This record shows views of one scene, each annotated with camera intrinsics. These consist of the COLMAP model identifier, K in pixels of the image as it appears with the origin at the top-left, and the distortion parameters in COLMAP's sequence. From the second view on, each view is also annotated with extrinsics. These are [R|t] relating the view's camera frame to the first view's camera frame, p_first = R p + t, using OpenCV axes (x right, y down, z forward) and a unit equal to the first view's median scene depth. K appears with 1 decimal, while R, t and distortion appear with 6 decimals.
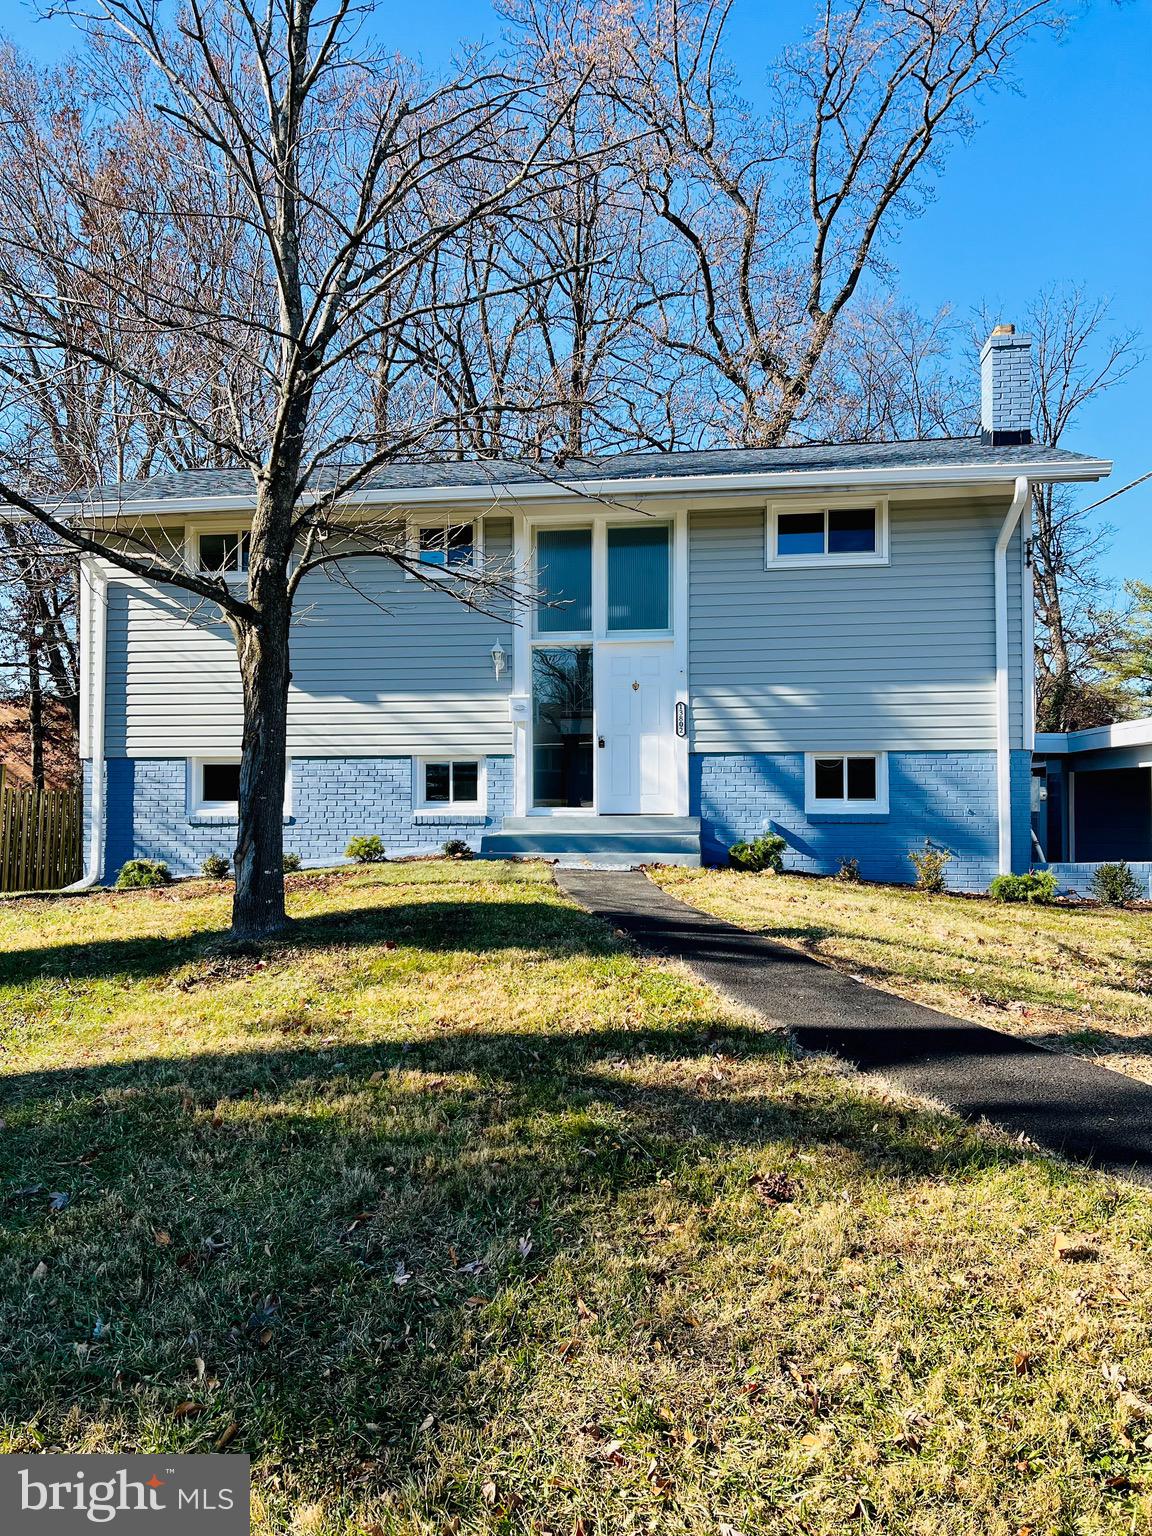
lens RADIAL K [[1144.3, 0, 580.4], [0, 1144.3, 770.8], [0, 0, 1]] dist [0.053334, -0.058245]
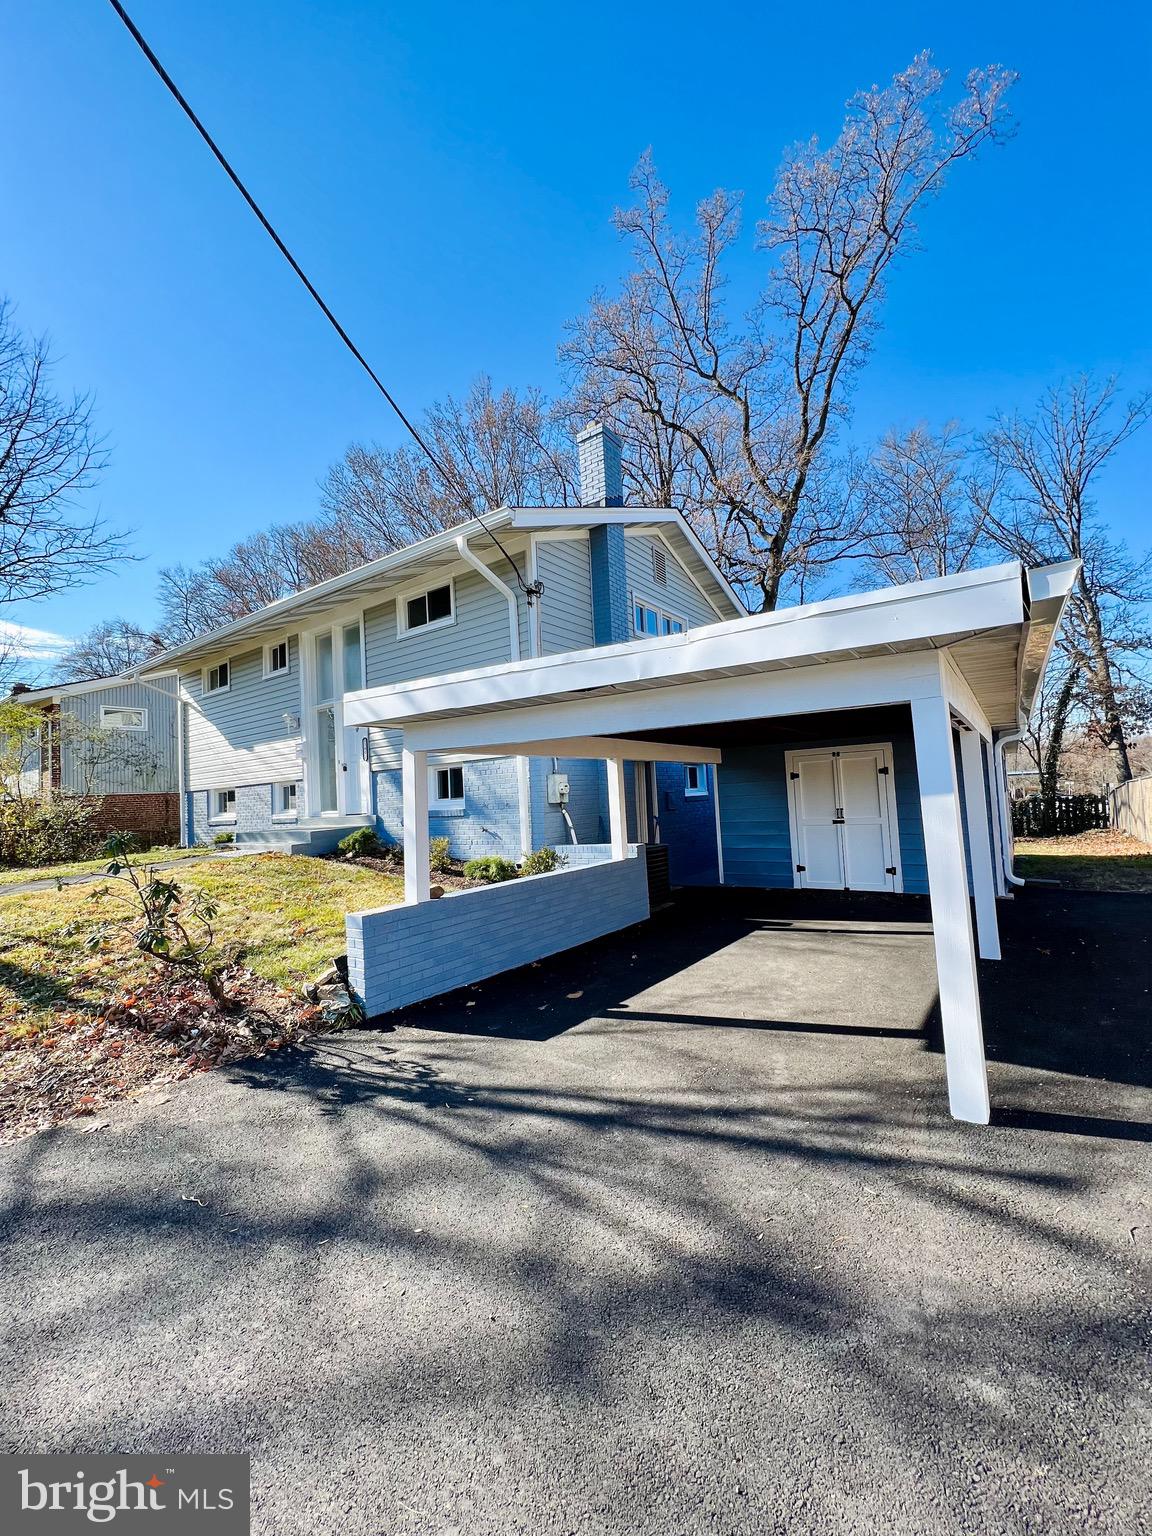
lens RADIAL K [[613.1, 0, 573.2], [0, 613.1, 764.3], [0, 0, 1]] dist [-0.000473, 0.000097]
pose [[0.880977, -0.069817, -0.467979, 0.698293], [0.059754, 0.997552, -0.036334, 0.019194], [0.469370, 0.004046, 0.882992, 0.422492]]
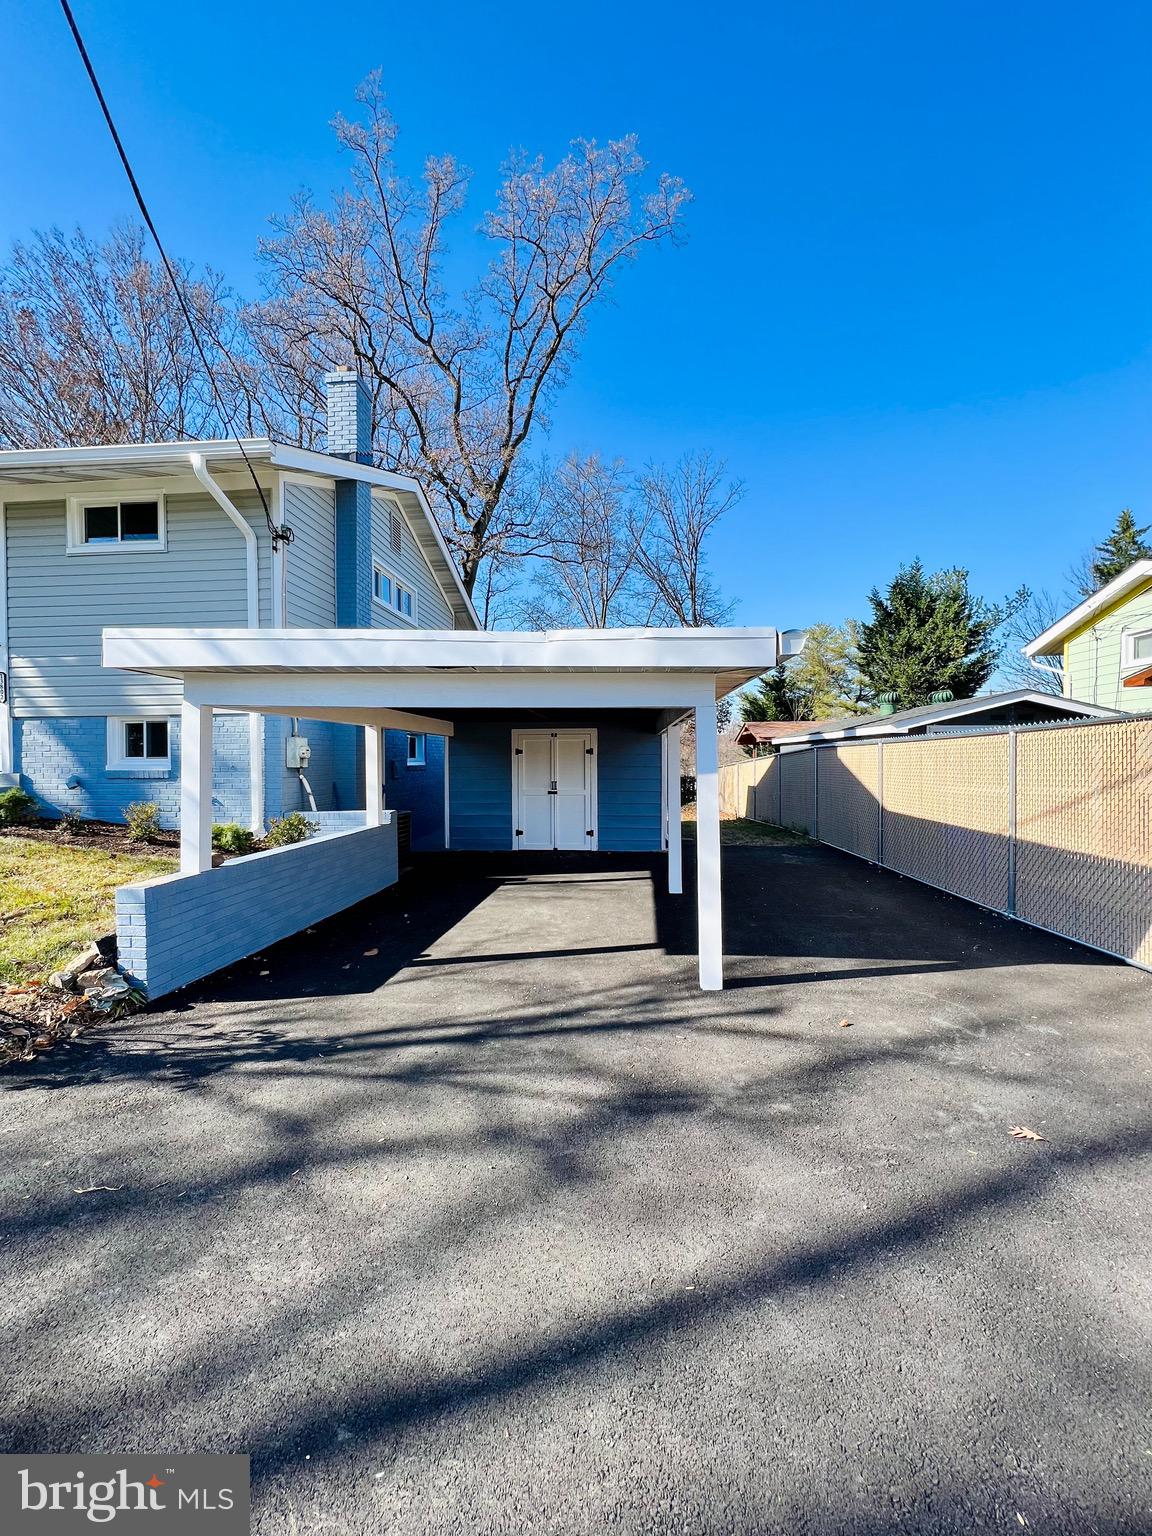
lens RADIAL K [[613.1, 0, 573.2], [0, 613.1, 764.3], [0, 0, 1]] dist [-0.000473, 0.000097]
pose [[0.999034, -0.005253, 0.043632, 0.628882], [0.003971, 0.999559, 0.029418, 0.015346], [-0.043767, -0.029216, 0.998614, 0.363922]]
